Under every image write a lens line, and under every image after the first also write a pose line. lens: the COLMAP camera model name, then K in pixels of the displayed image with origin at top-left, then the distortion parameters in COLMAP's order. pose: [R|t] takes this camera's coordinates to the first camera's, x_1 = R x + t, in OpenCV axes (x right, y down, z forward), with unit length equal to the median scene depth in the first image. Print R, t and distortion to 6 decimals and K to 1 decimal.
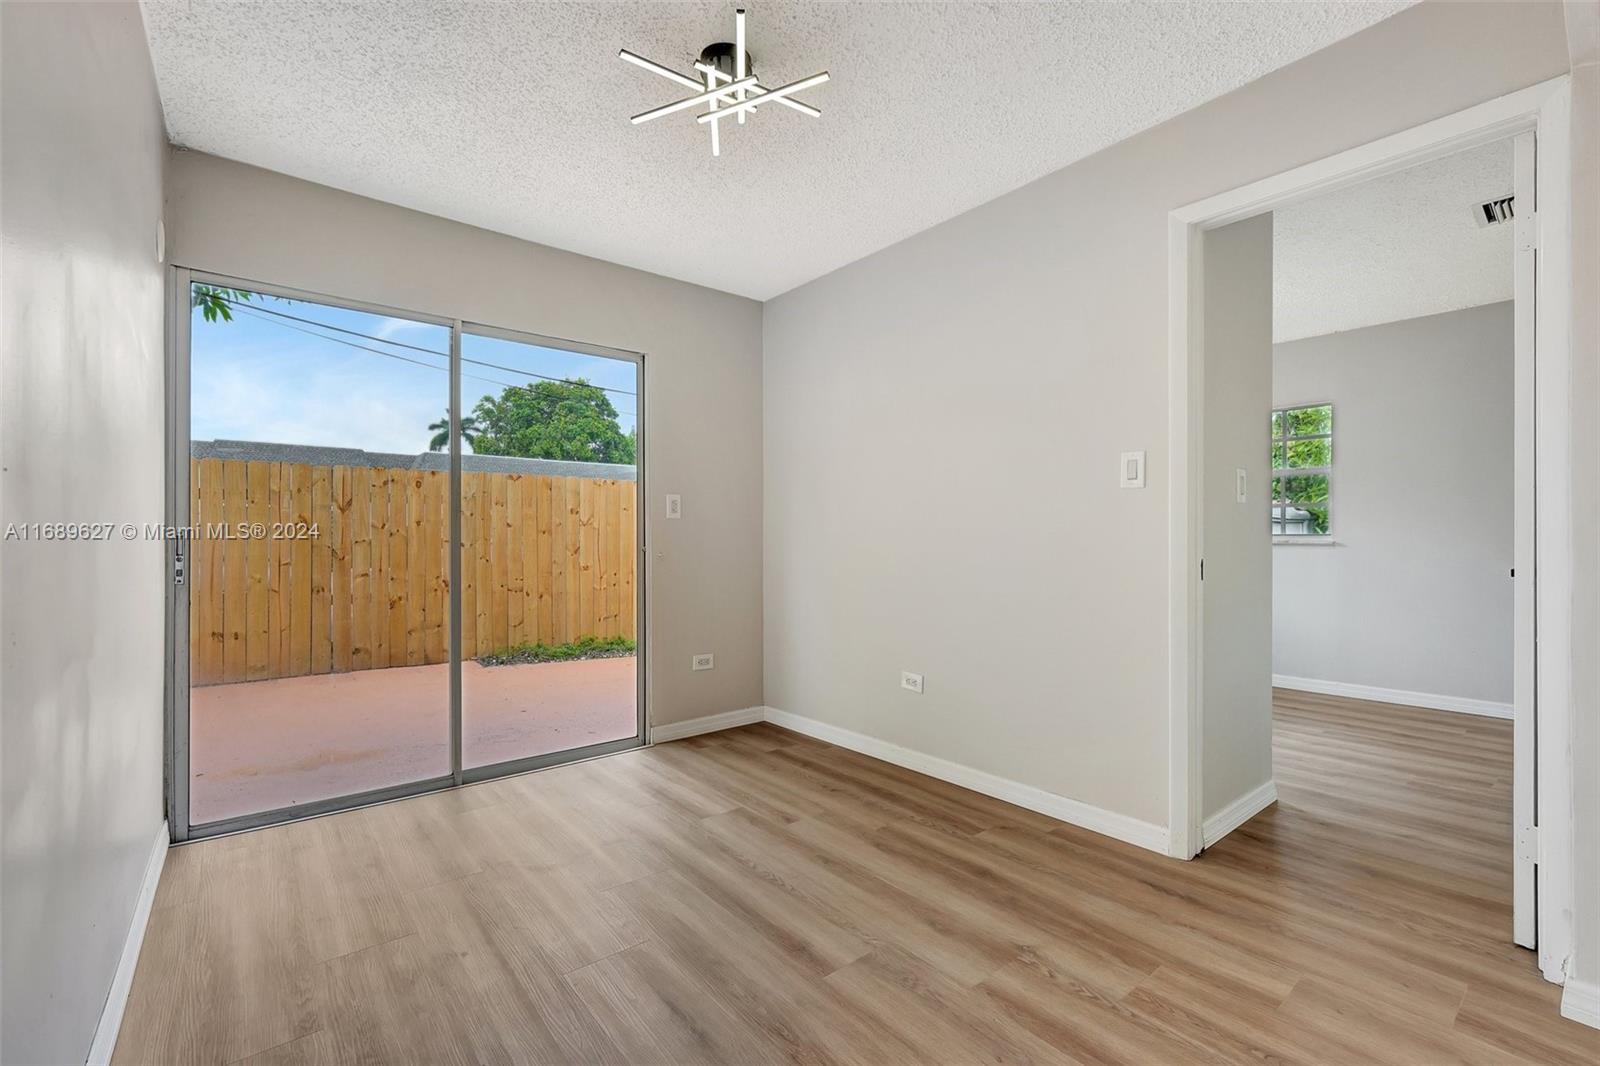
lens RADIAL K [[683.5, 0, 800.0], [0, 683.5, 533.0], [0, 0, 1]] dist [0.000282, 0.000112]
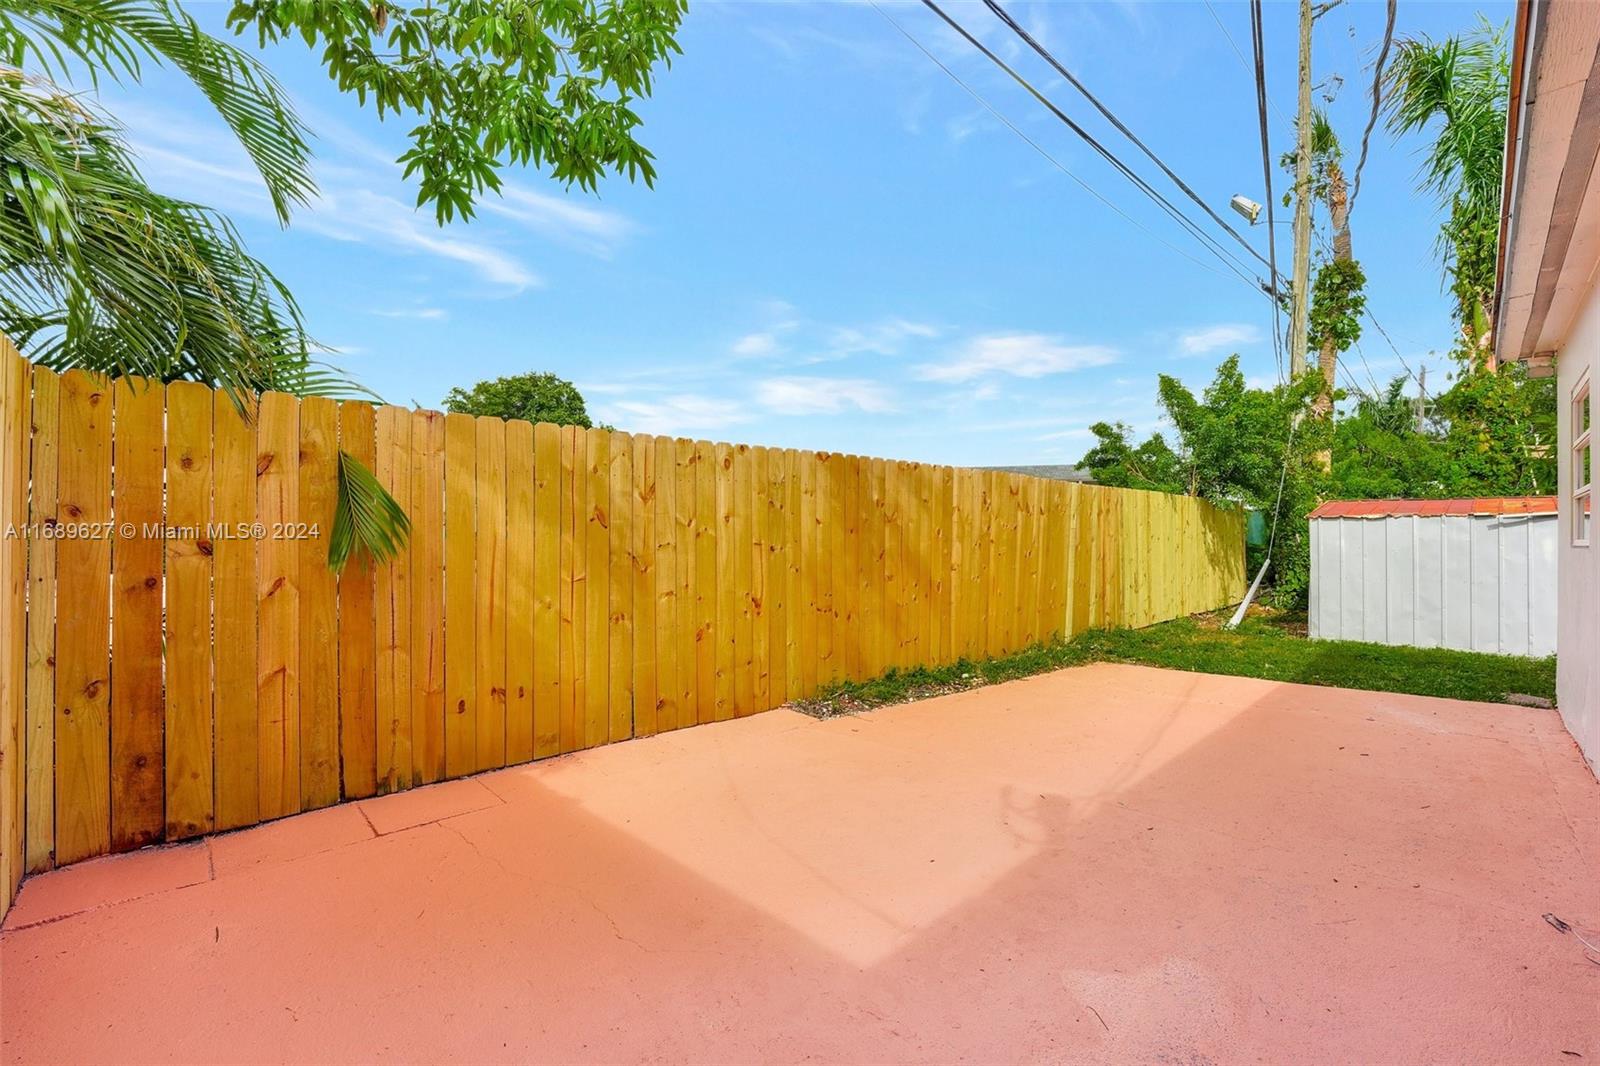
lens RADIAL K [[663.7, 0, 800.0], [0, 663.7, 533.0], [0, 0, 1]] dist [-0.002273, -0.000014]
pose [[0.995443, -0.002069, 0.095332, -0.550939], [0.001955, 0.999997, 0.001290, -0.000450], [-0.095335, -0.001098, 0.995445, 0.308990]]
